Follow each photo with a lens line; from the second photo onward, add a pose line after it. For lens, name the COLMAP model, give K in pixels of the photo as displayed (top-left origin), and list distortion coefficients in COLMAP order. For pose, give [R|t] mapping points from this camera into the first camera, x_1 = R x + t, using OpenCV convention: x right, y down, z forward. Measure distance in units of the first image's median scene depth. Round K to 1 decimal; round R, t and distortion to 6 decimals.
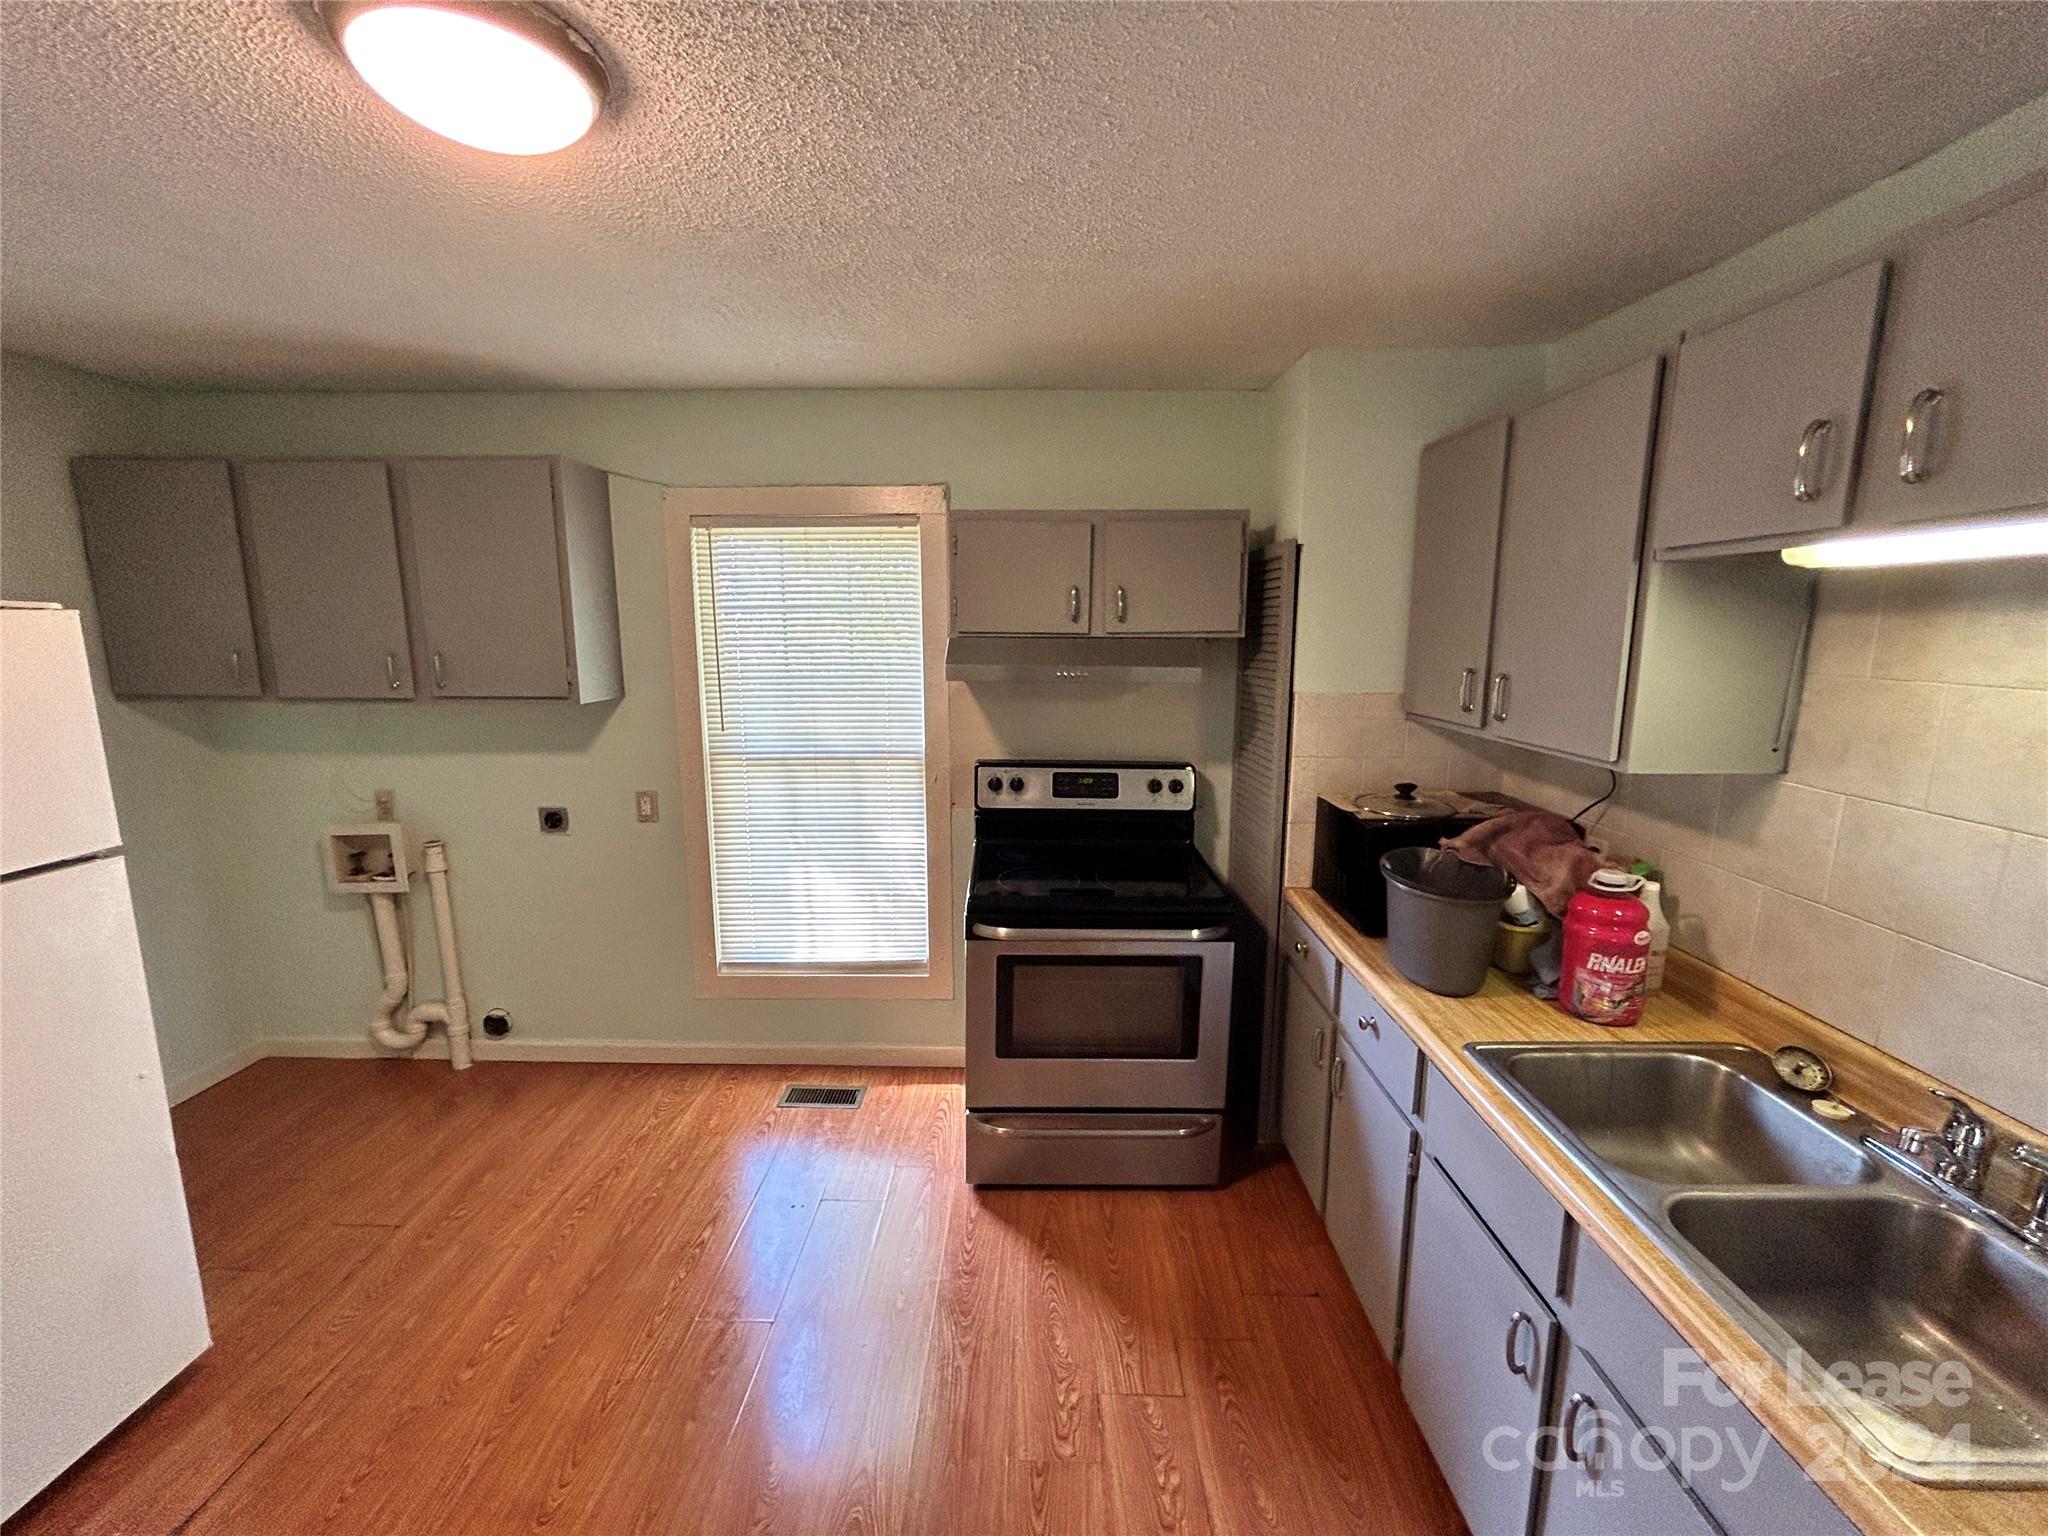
lens RADIAL K [[840.5, 0, 1026.0], [0, 840.5, 768.4], [0, 0, 1]] dist [-0.004661, 0.002051]
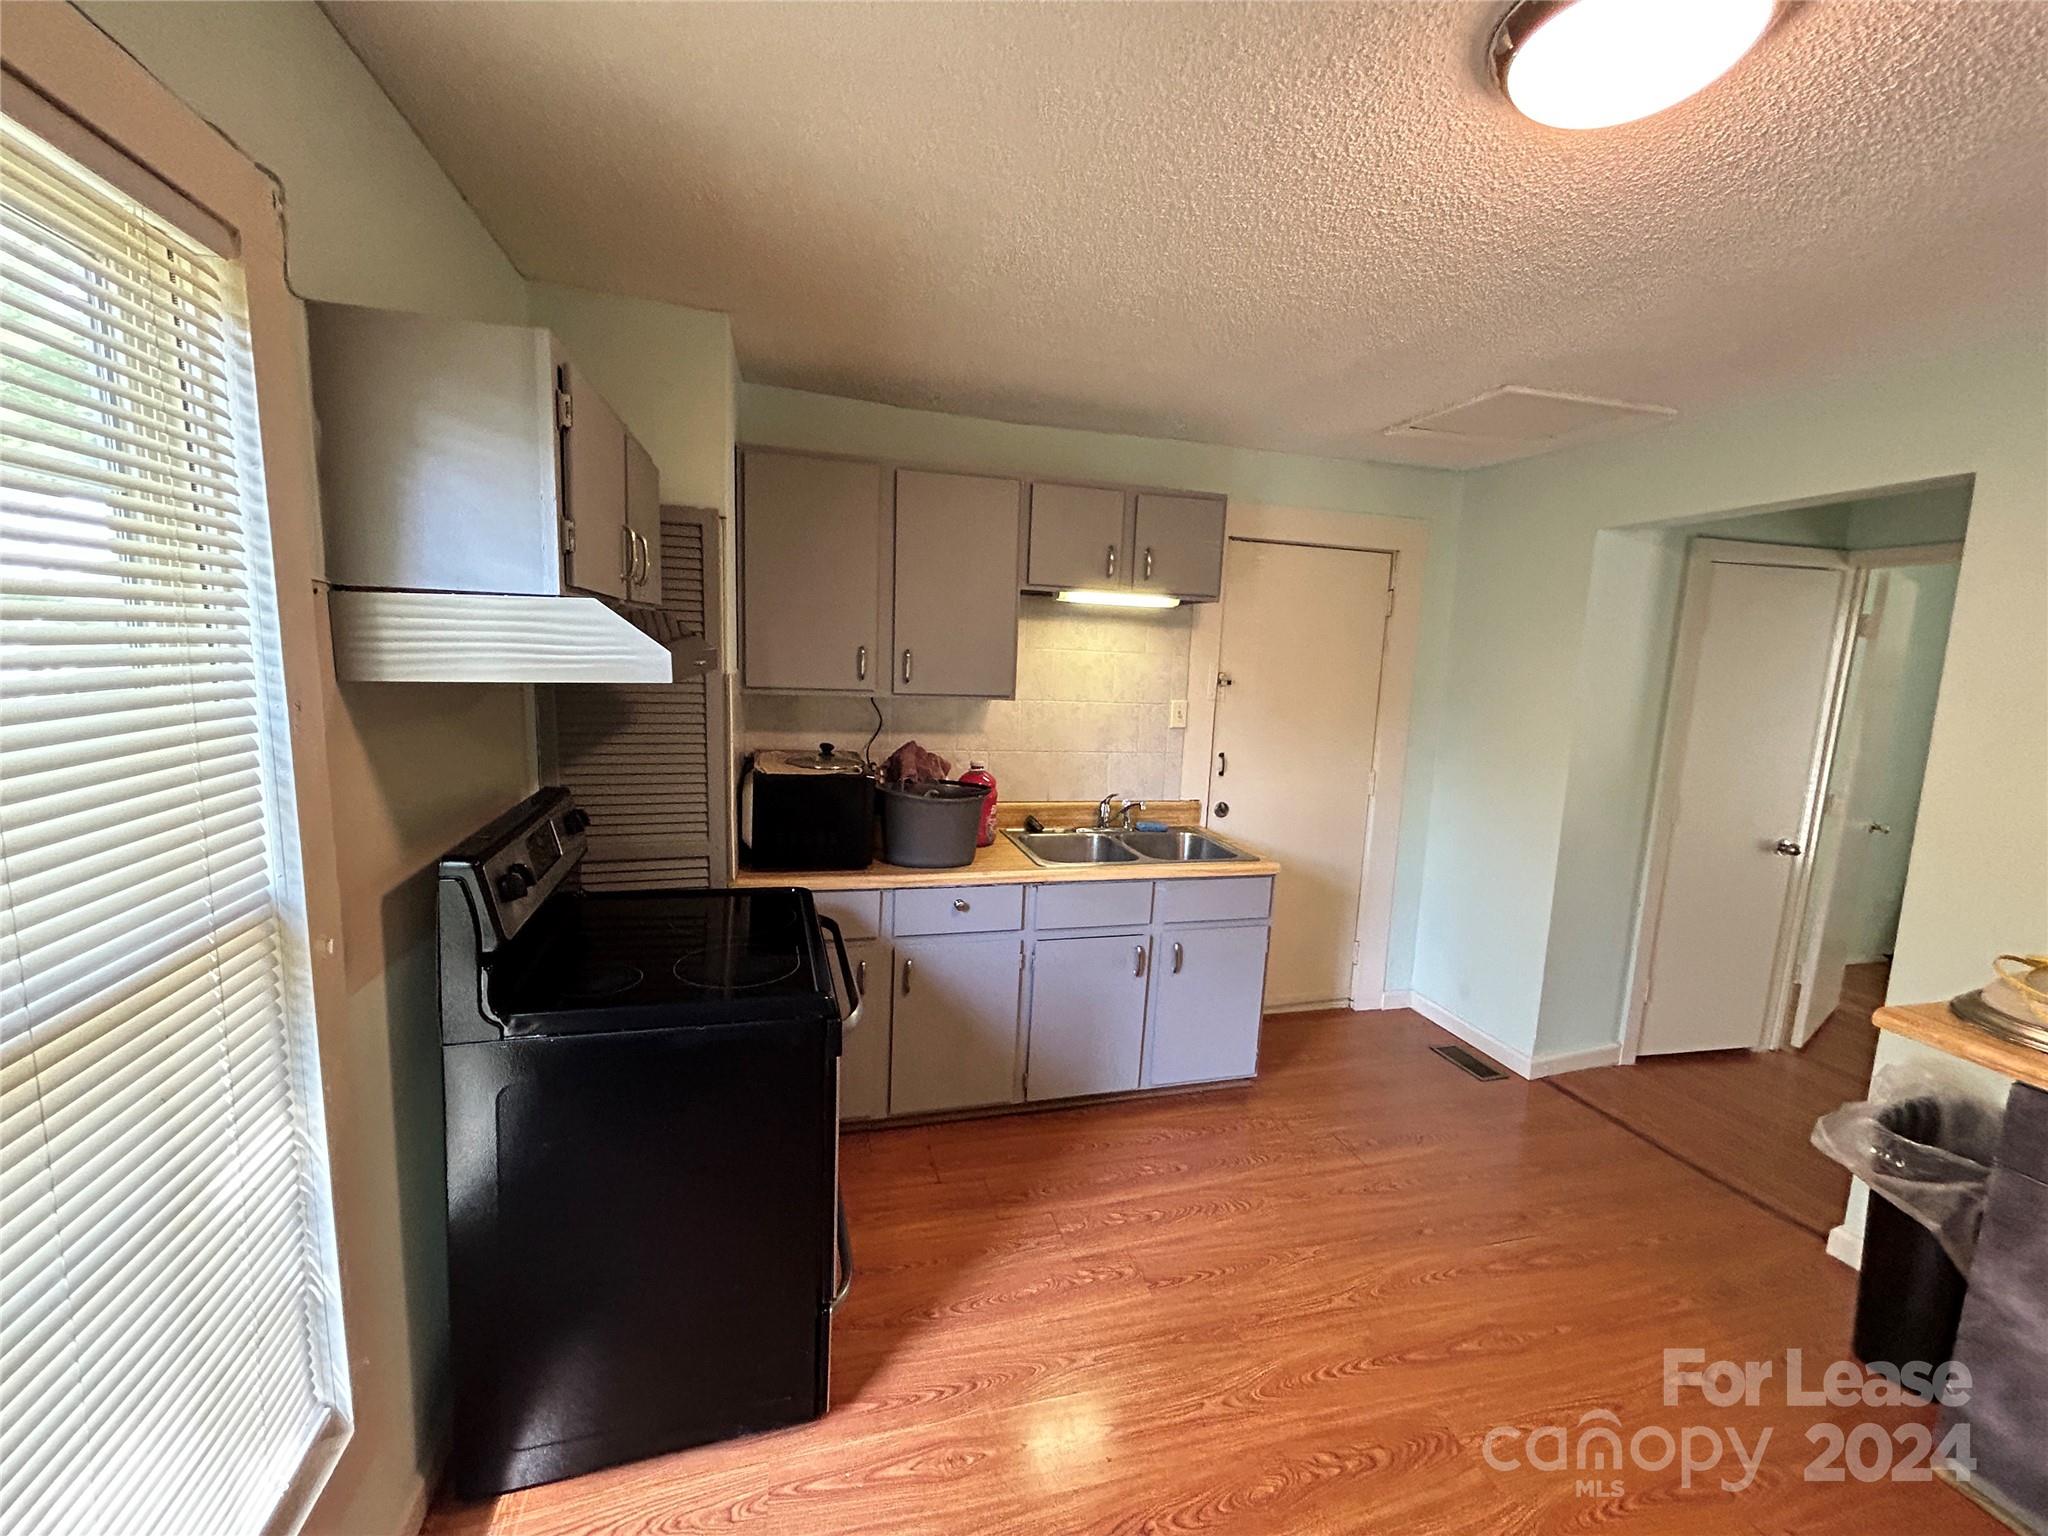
lens RADIAL K [[840.5, 0, 1018.2], [0, 840.5, 764.4], [0, 0, 1]] dist [-0.004661, 0.002051]
pose [[-0.287956, -0.149354, 0.945925, -0.765176], [0.117859, 0.974727, 0.189780, -0.148310], [-0.950363, 0.166134, -0.263076, 1.058476]]
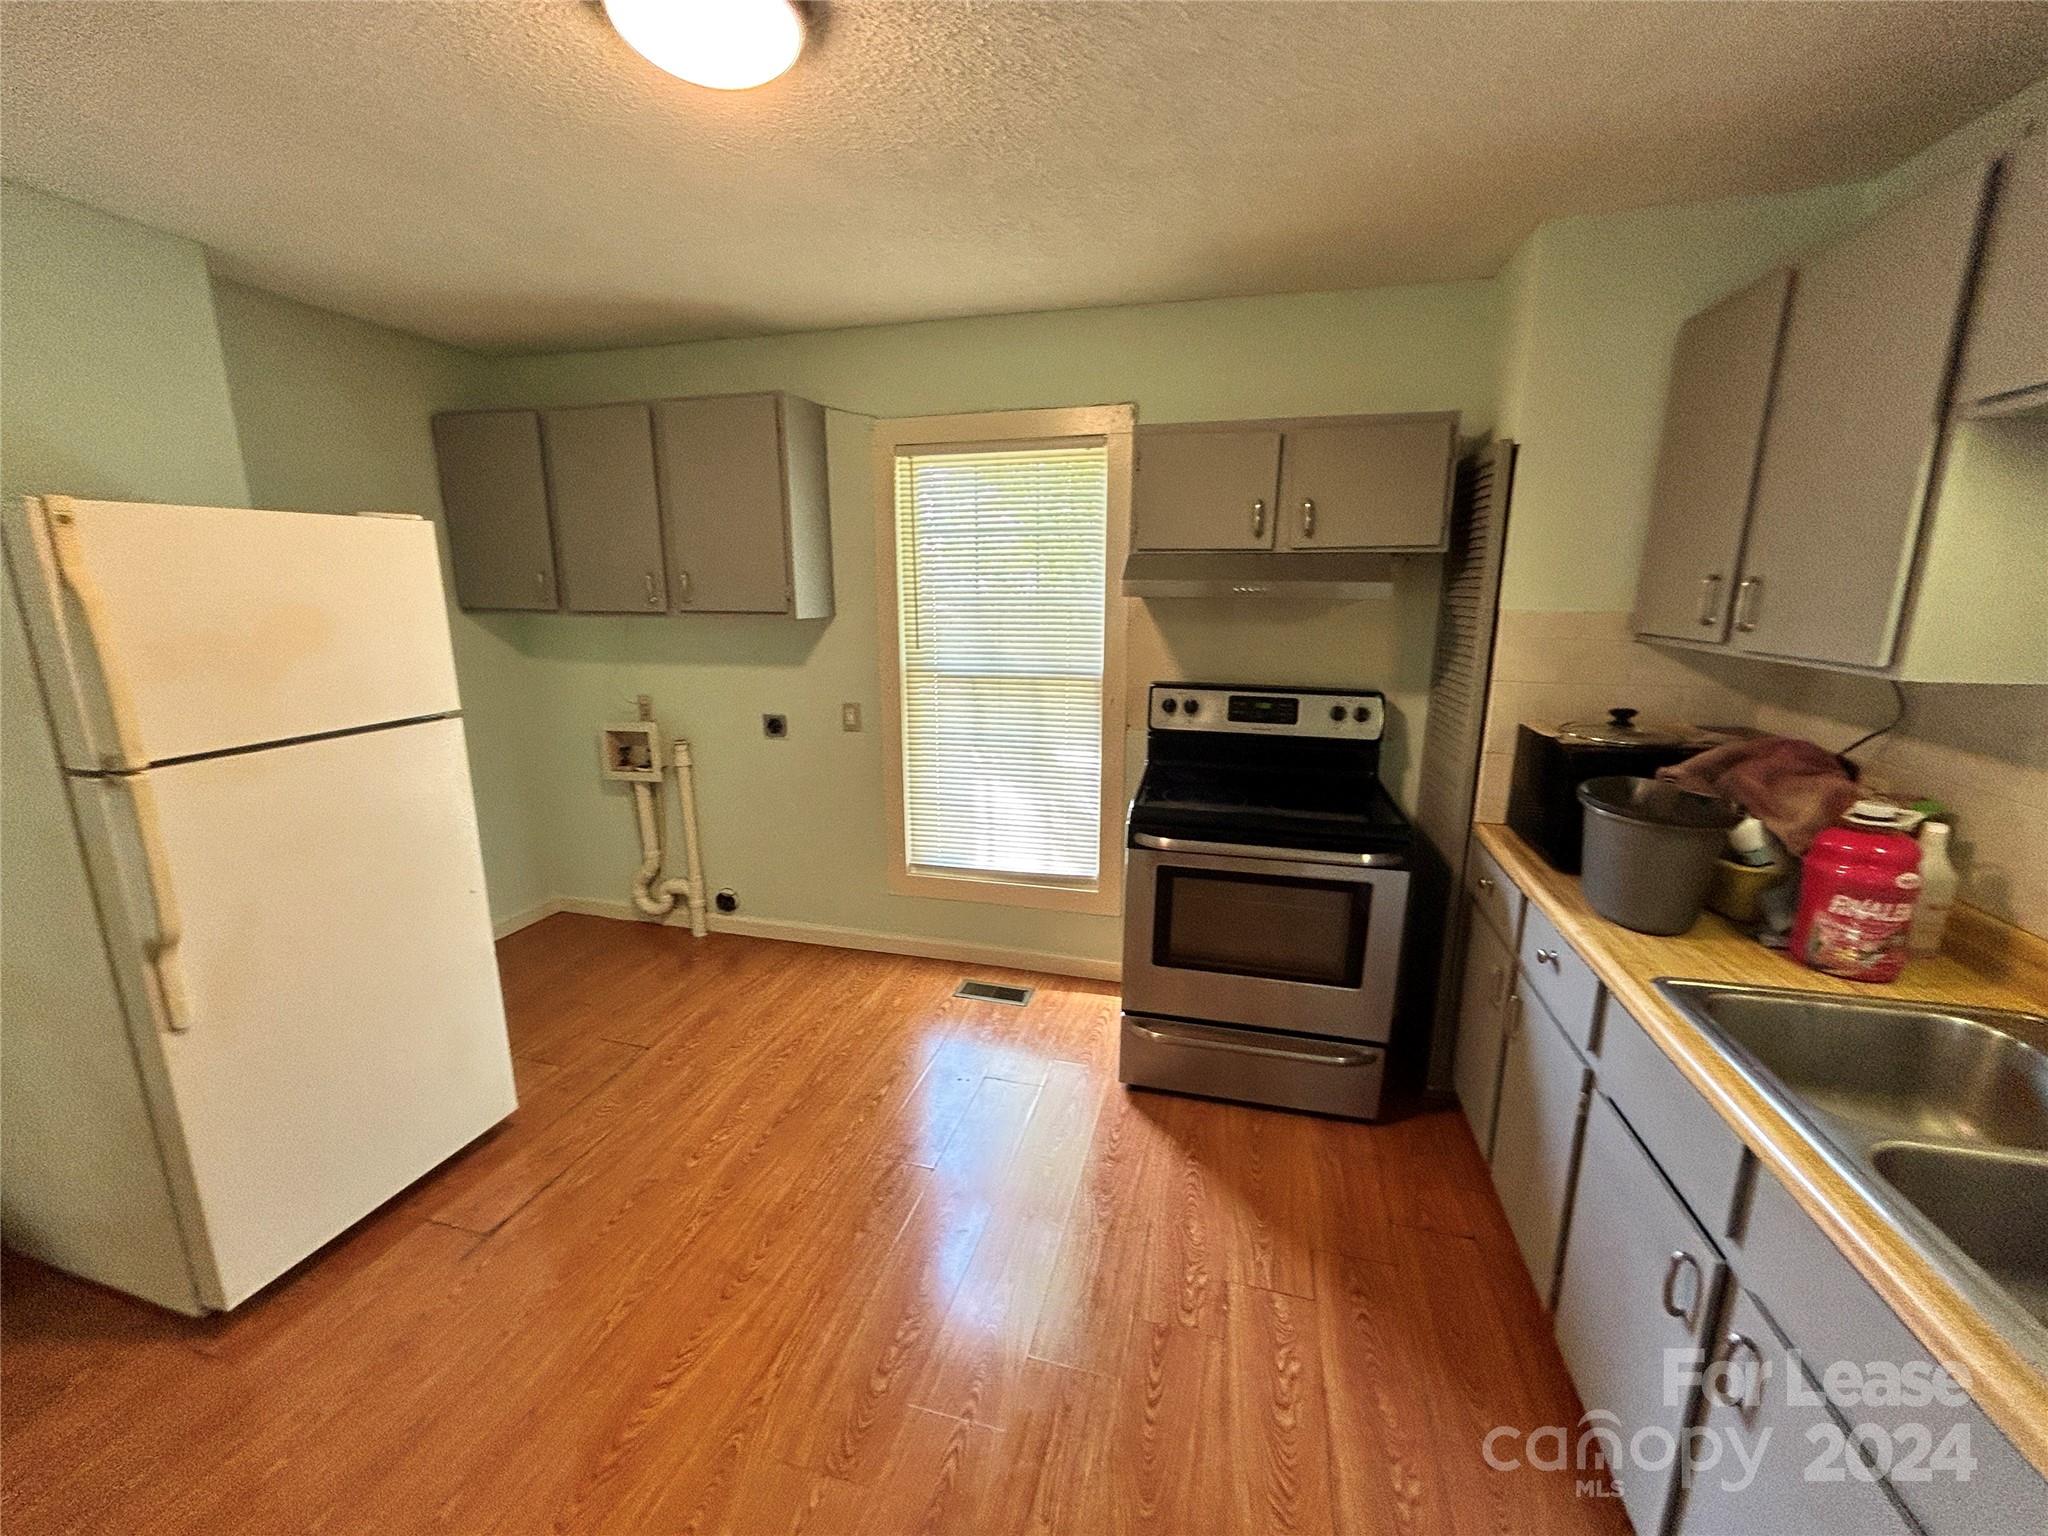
lens RADIAL K [[840.5, 0, 1021.6], [0, 840.5, 770.4], [0, 0, 1]] dist [-0.004661, 0.002051]
pose [[0.969609, 0.052471, -0.238966, 0.045825], [-0.039698, 0.997530, 0.057956, 0.057852], [0.241416, -0.046708, 0.969297, -0.026679]]
